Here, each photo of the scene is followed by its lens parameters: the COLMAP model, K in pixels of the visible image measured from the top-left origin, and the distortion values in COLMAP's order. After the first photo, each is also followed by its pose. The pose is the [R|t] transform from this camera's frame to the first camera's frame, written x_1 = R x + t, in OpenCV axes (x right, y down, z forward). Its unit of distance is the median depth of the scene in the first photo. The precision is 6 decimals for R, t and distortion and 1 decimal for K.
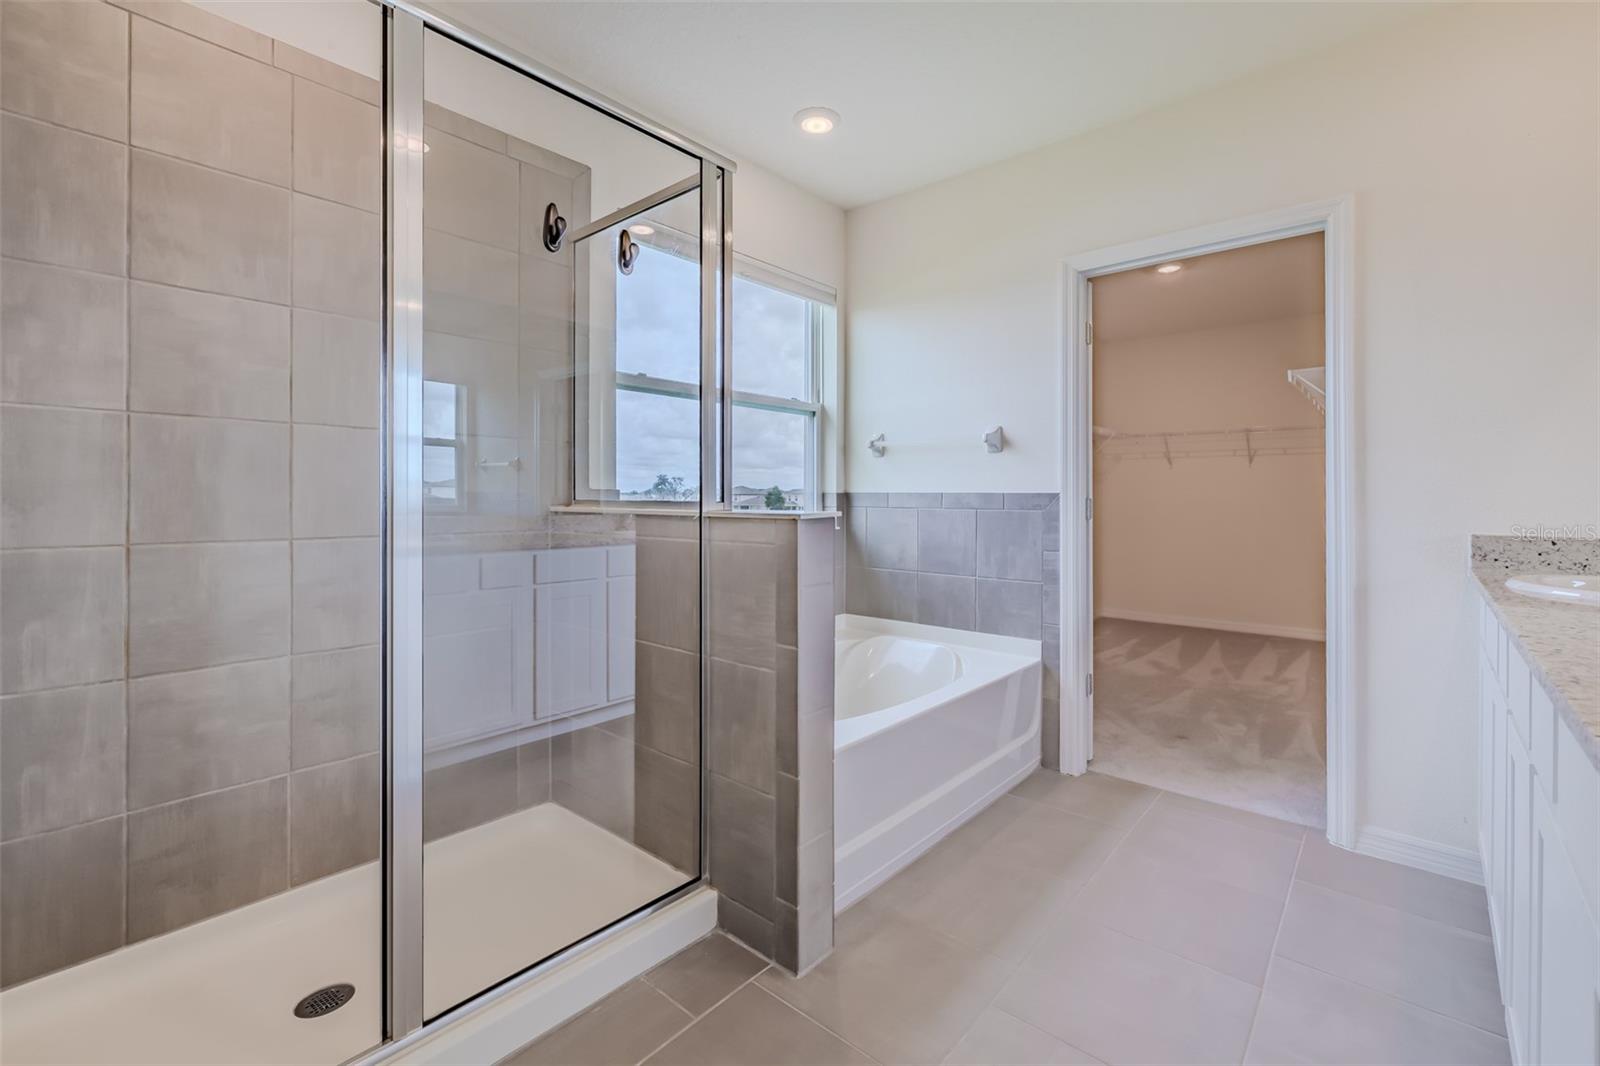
lens RADIAL K [[689.7, 0, 825.7], [0, 689.7, 517.8], [0, 0, 1]] dist [0.001399, -0.000015]
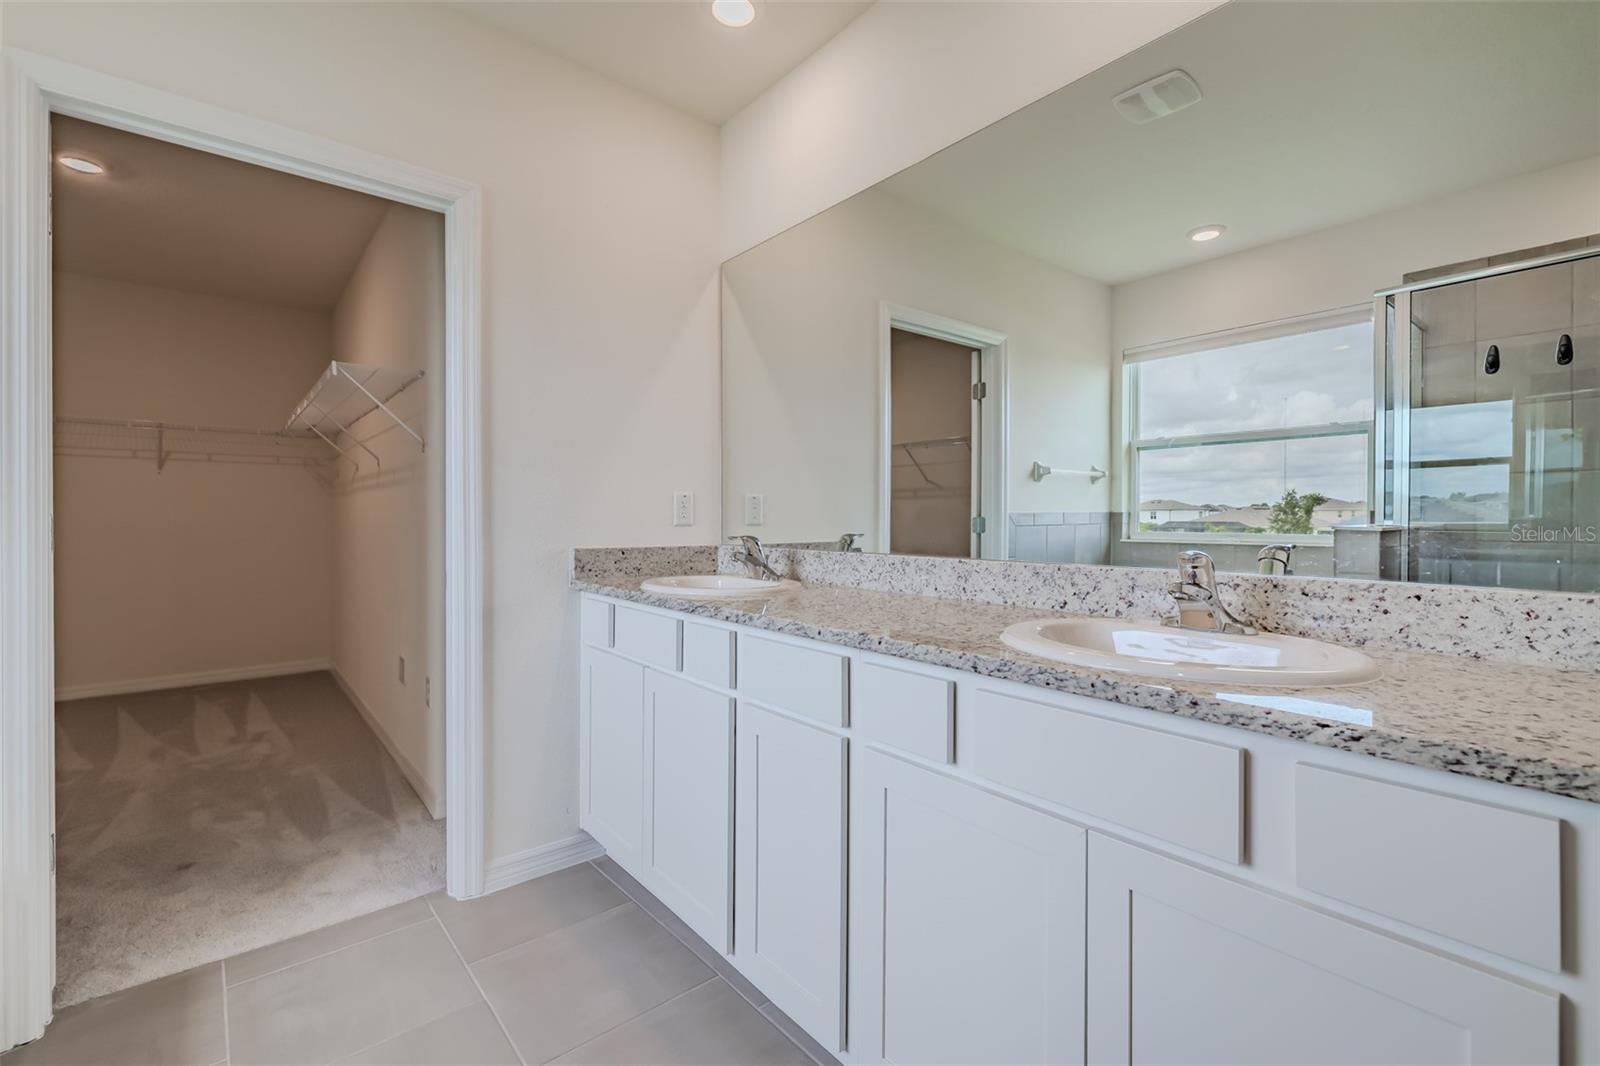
lens RADIAL K [[689.7, 0, 825.7], [0, 689.7, 517.8], [0, 0, 1]] dist [0.001399, -0.000015]
pose [[0.154398, 0.002862, 0.988005, -0.068053], [0.022015, 0.999738, -0.006337, -0.006796], [-0.987763, 0.022729, 0.154295, 0.320392]]
